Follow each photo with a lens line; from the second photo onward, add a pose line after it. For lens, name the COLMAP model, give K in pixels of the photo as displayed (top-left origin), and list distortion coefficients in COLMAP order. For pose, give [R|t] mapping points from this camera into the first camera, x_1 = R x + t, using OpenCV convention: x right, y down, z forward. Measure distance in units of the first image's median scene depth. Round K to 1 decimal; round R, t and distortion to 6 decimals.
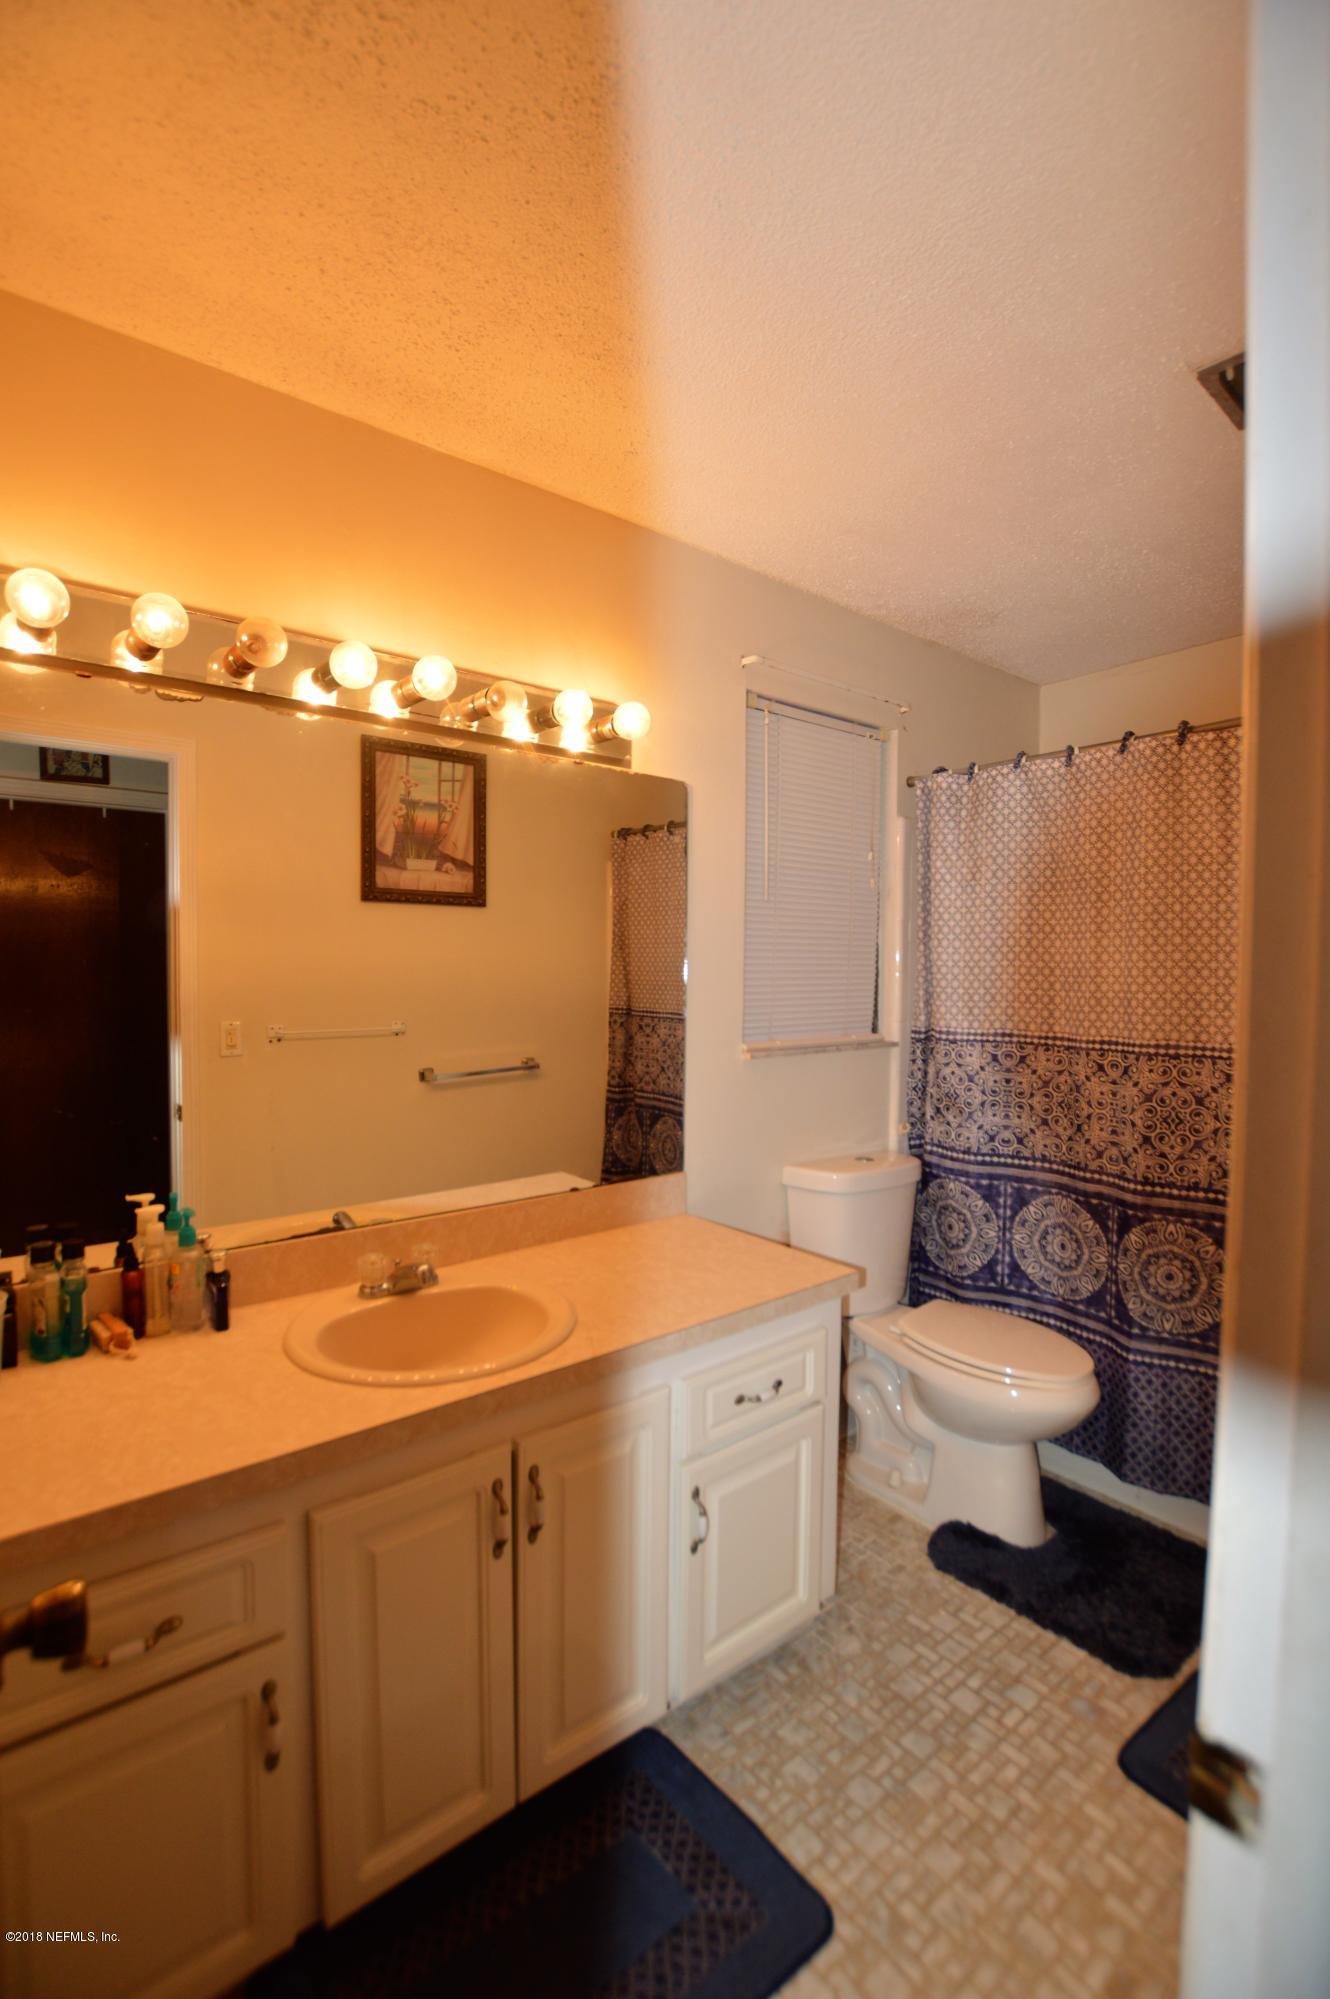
lens RADIAL K [[910.5, 0, 665.0], [0, 910.5, 999.5], [0, 0, 1]] dist [0.040432, 0.000066]
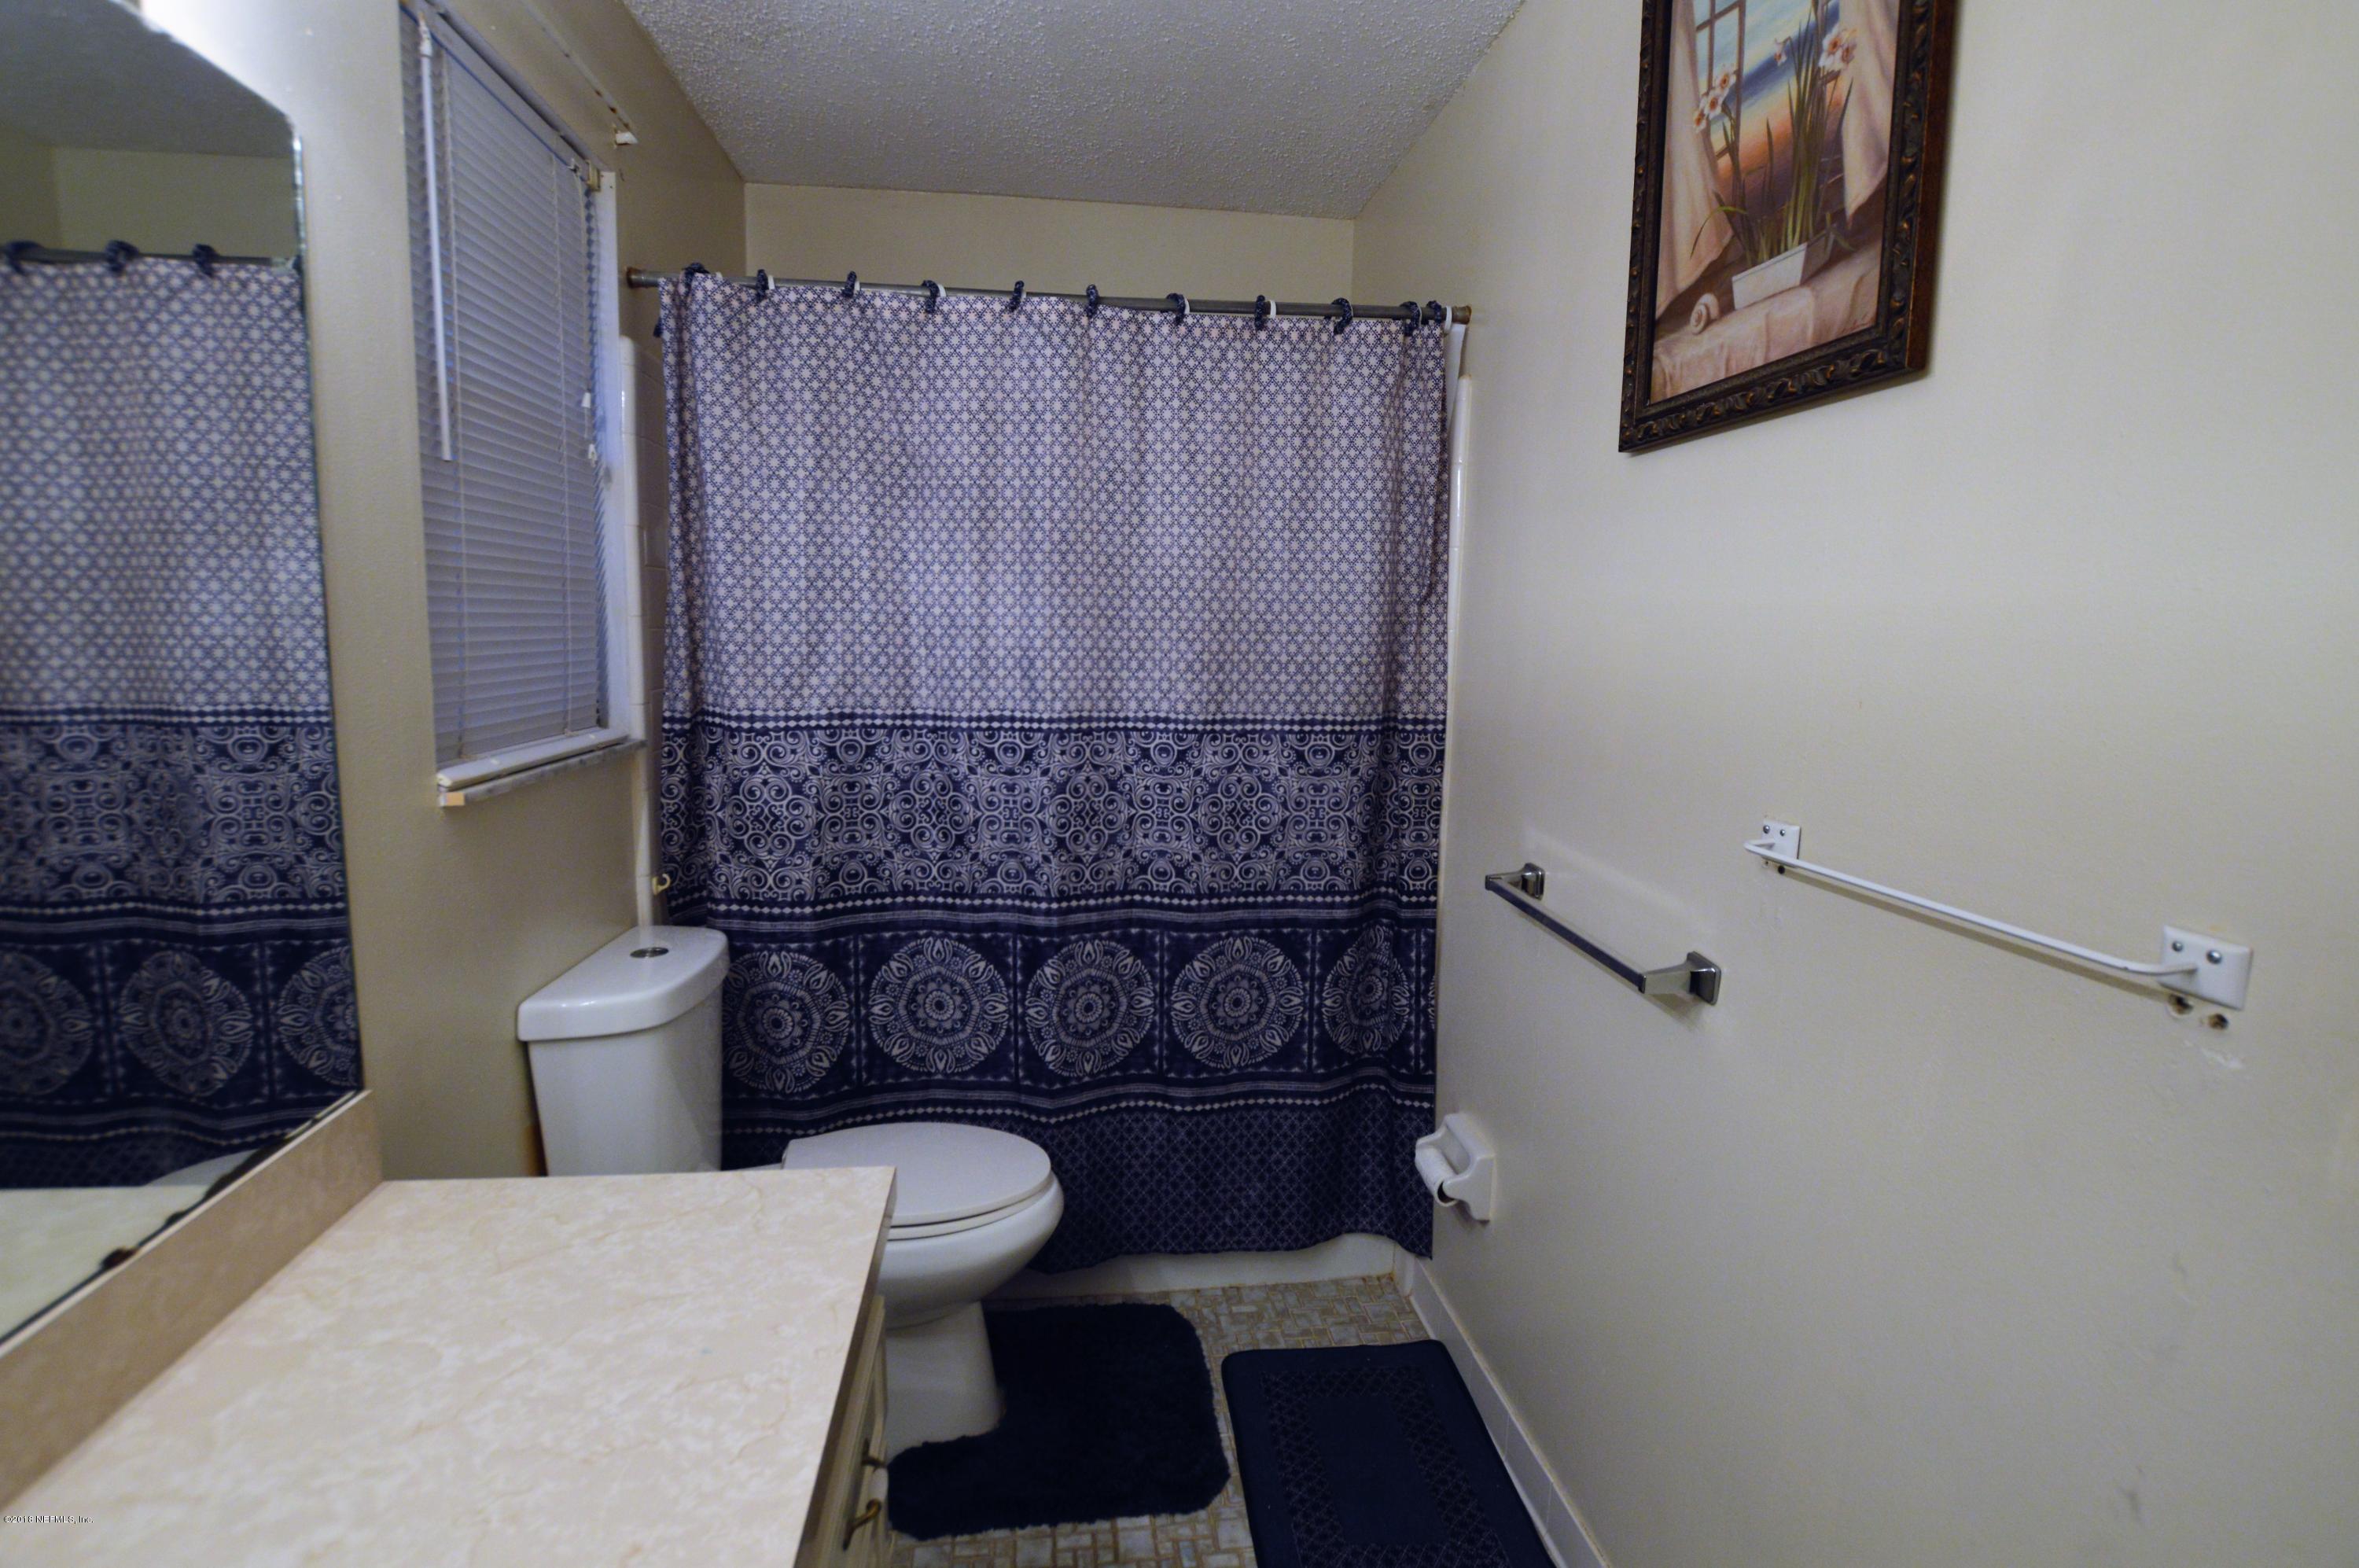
lens RADIAL K [[1274.4, 0, 1178.5], [0, 1274.4, 803.8], [0, 0, 1]] dist [-0.003045, -0.000228]
pose [[0.540803, -0.117723, 0.832871, -0.289851], [0.014767, 0.991334, 0.130533, -0.015995], [-0.841020, -0.058293, 0.537854, 0.331866]]
